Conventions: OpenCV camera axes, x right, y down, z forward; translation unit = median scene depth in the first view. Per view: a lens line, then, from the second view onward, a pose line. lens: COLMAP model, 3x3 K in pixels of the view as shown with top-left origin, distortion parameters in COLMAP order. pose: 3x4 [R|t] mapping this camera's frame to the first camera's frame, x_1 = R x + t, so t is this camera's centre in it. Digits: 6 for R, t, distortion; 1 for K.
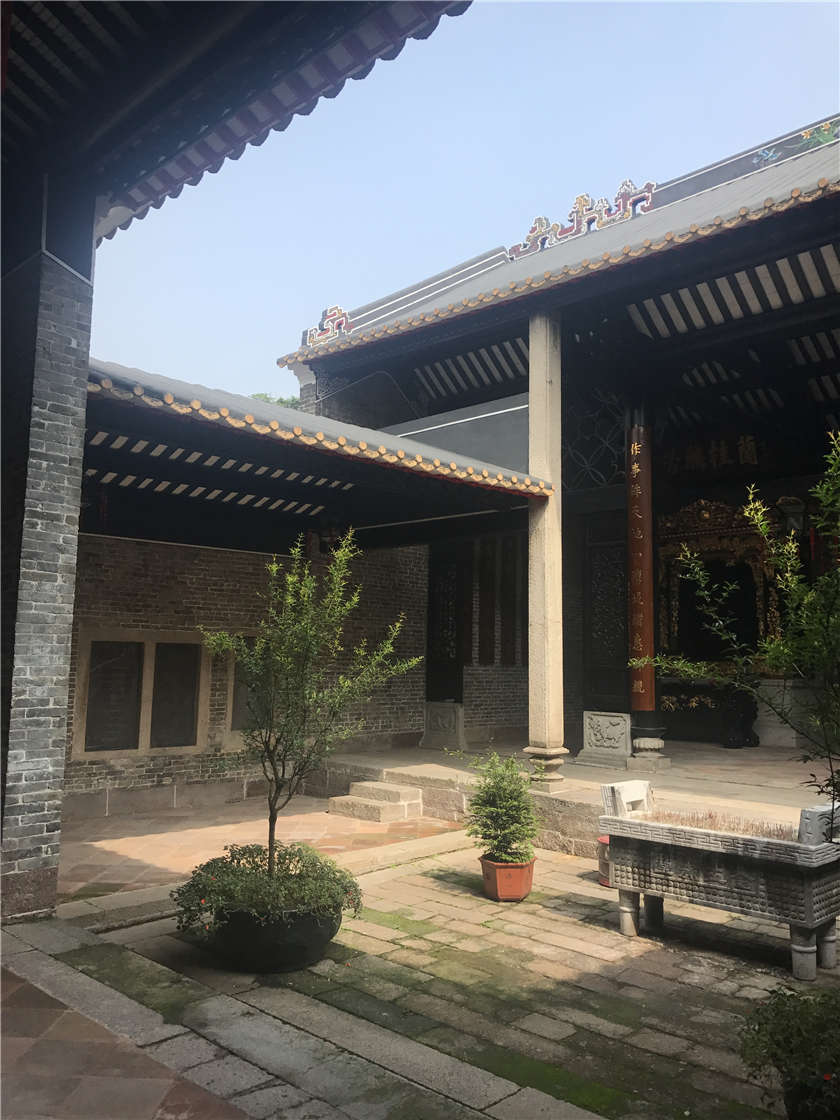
lens RADIAL K [[913.9, 0, 420.0], [0, 913.9, 560.0], [0, 0, 1]] dist [0.011637, 0.008001]
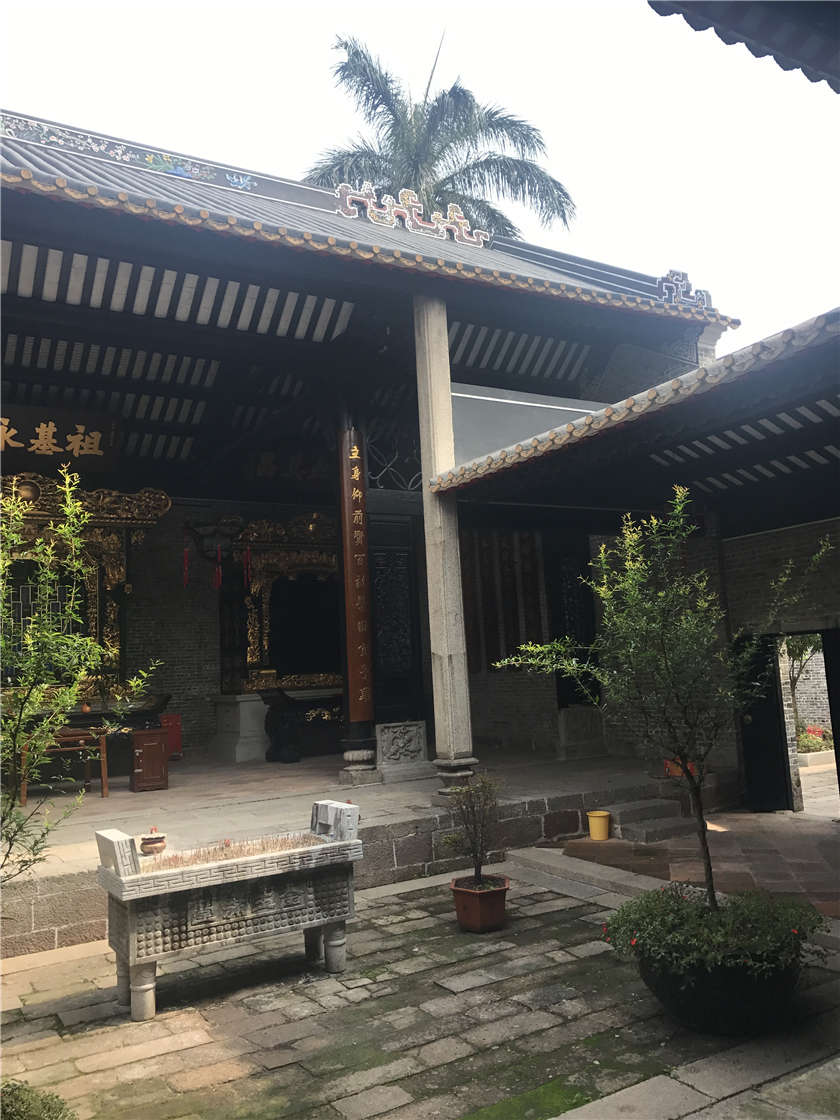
lens RADIAL K [[913.9, 0, 420.0], [0, 913.9, 560.0], [0, 0, 1]] dist [0.011637, 0.008001]
pose [[0.231805, 0.097927, 0.967821, -0.613509], [-0.055524, 0.994630, -0.087341, 0.068049], [-0.971176, -0.033491, 0.235997, 0.652677]]
